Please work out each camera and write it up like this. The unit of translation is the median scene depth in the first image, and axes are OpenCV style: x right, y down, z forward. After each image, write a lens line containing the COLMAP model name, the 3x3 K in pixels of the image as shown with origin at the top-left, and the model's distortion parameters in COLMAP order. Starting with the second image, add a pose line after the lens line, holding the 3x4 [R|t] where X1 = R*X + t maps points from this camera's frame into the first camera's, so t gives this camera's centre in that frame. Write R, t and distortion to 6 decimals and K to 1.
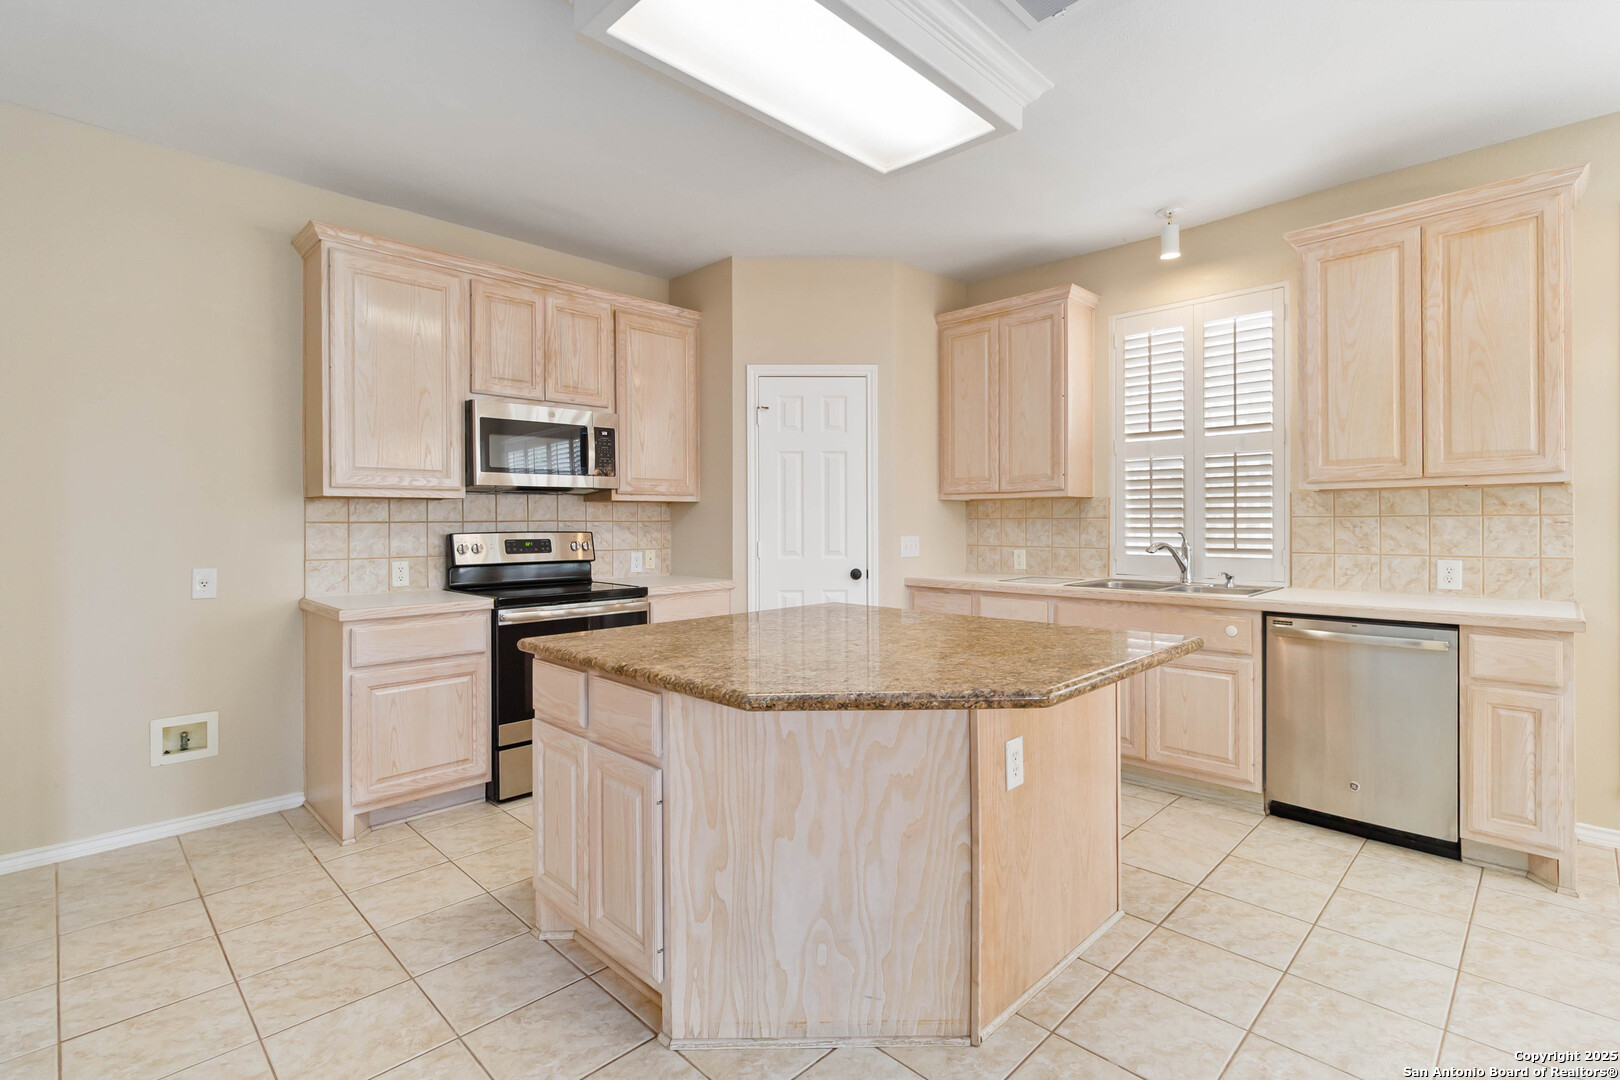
lens RADIAL K [[762.8, 0, 824.7], [0, 762.8, 523.4], [0, 0, 1]] dist [-0.002179, -0.000120]
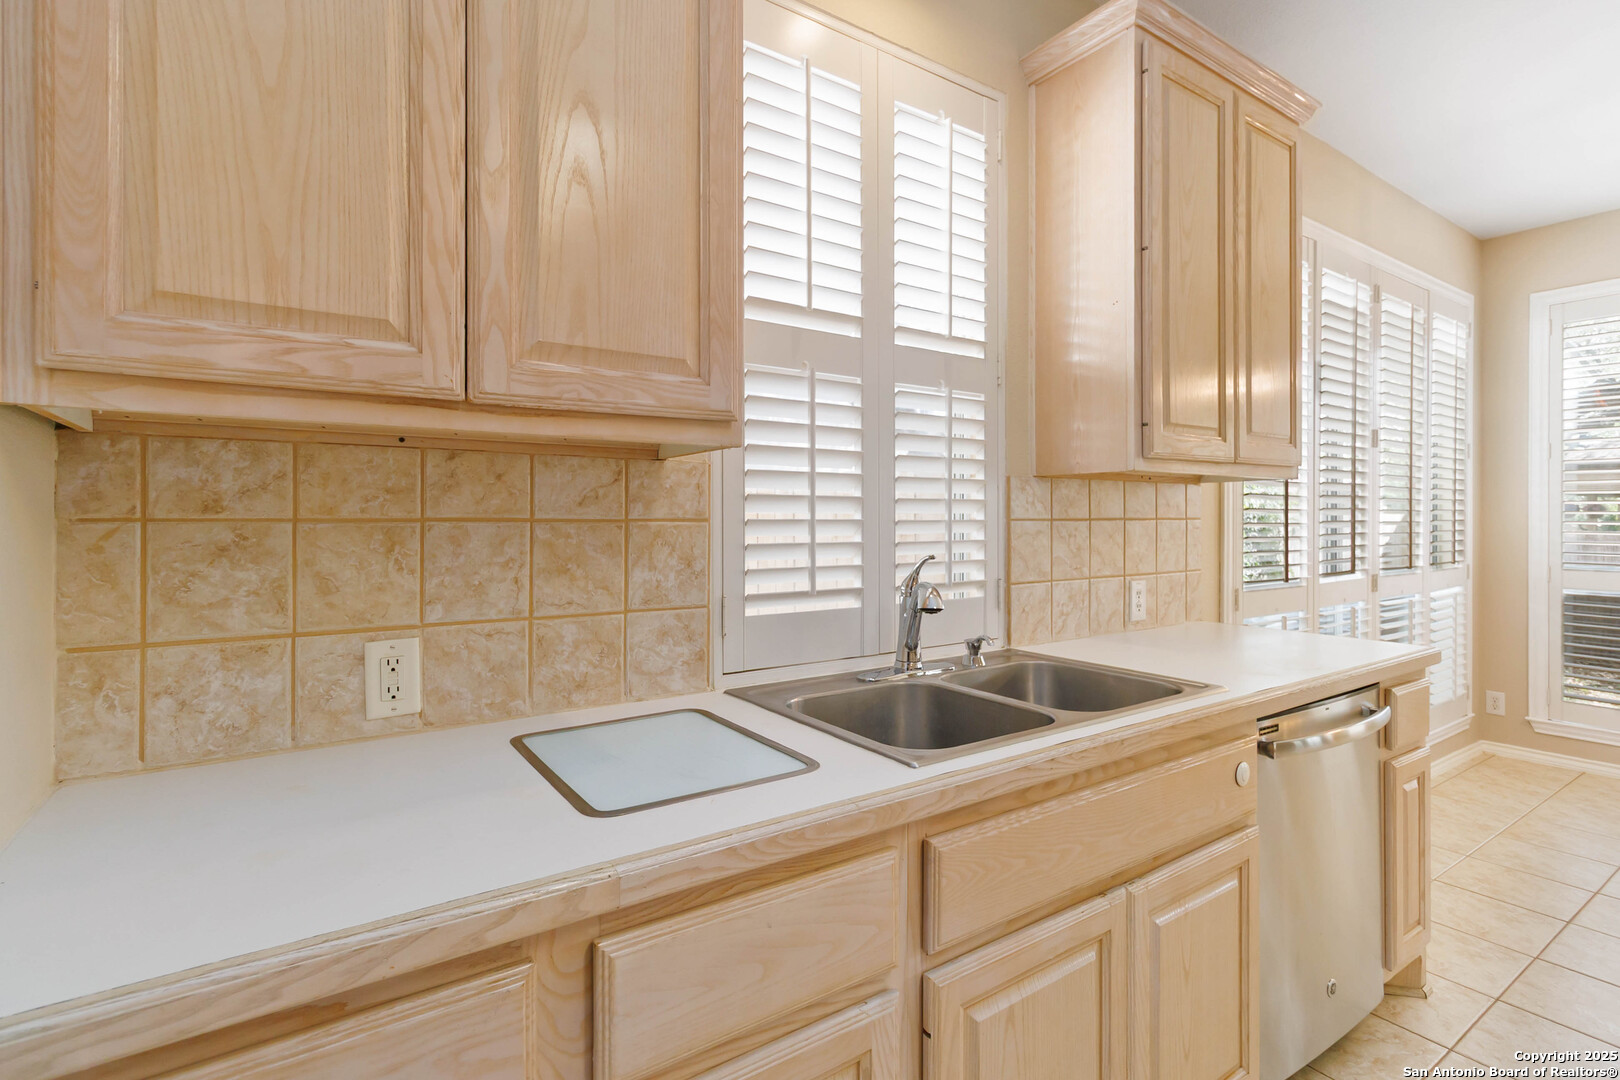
lens RADIAL K [[762.8, 0, 810.0], [0, 762.8, 512.6], [0, 0, 1]] dist [-0.002179, -0.000120]
pose [[0.202373, 0.015486, 0.979186, 0.035746], [0.005607, 0.999840, -0.016971, -0.004568], [-0.979292, 0.008925, 0.202254, 0.976044]]
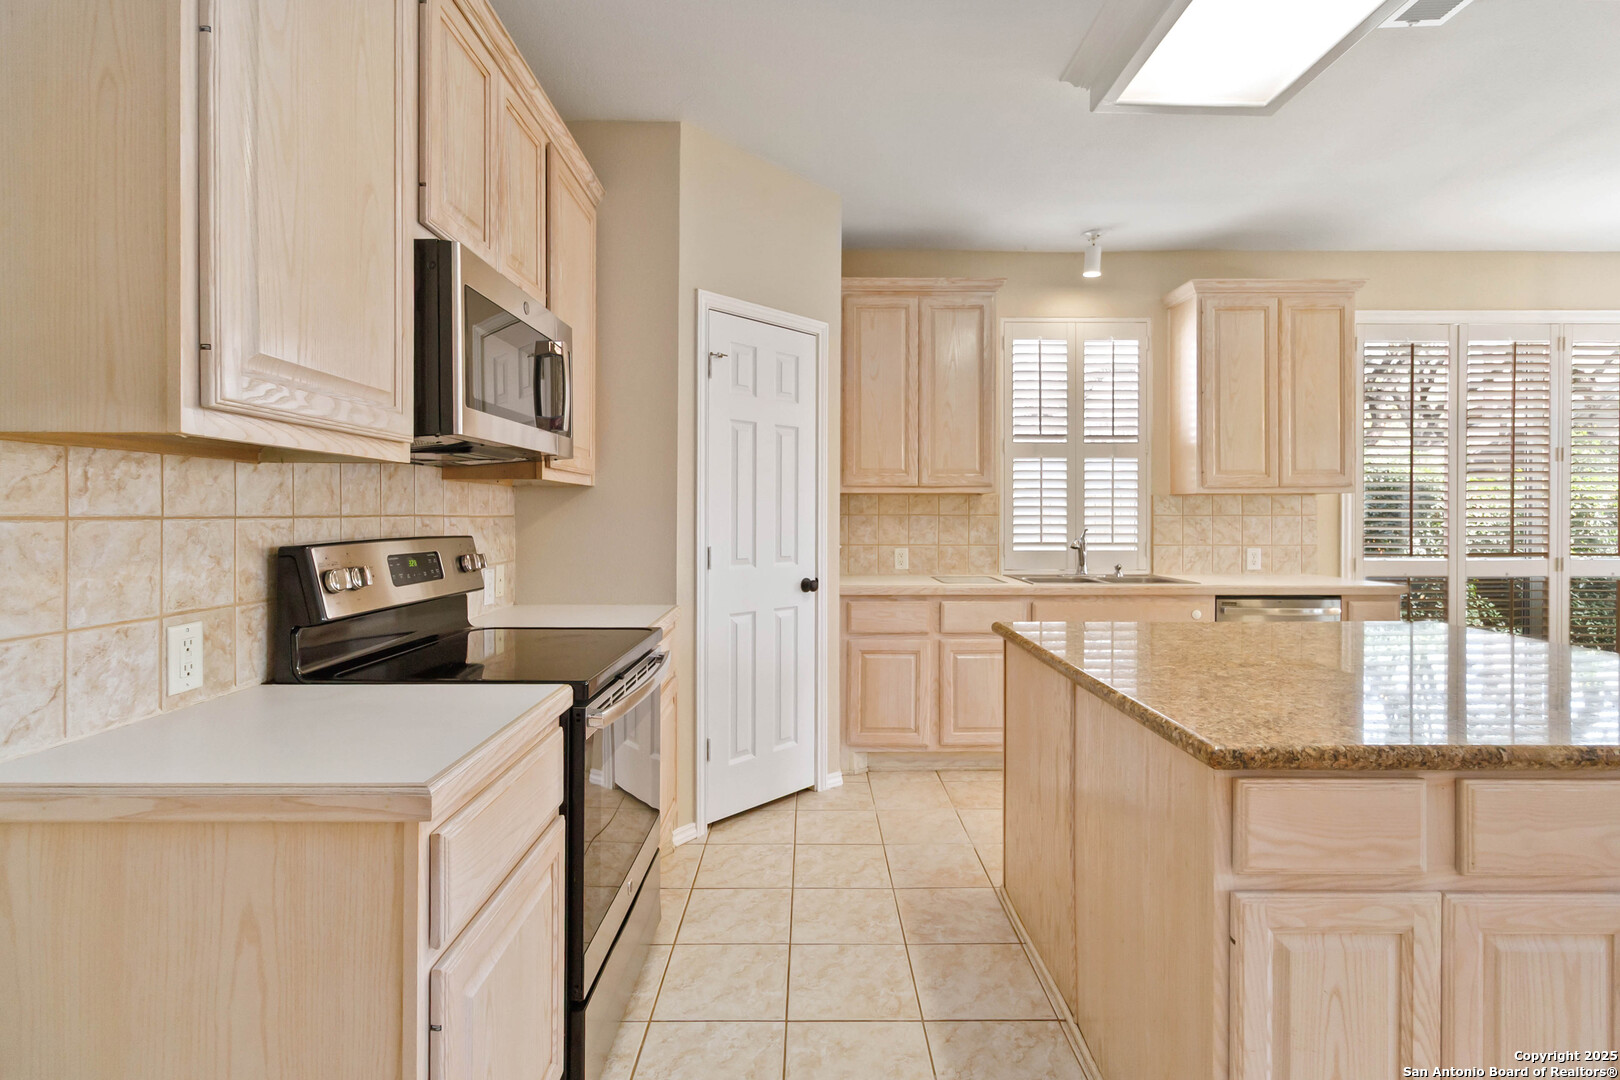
lens RADIAL K [[762.8, 0, 819.0], [0, 762.8, 515.1], [0, 0, 1]] dist [-0.002179, -0.000120]
pose [[0.706001, 0.004844, 0.708194, -0.576003], [-0.002621, 0.999988, -0.004227, -0.002261], [-0.708205, 0.001128, 0.706005, 0.497746]]
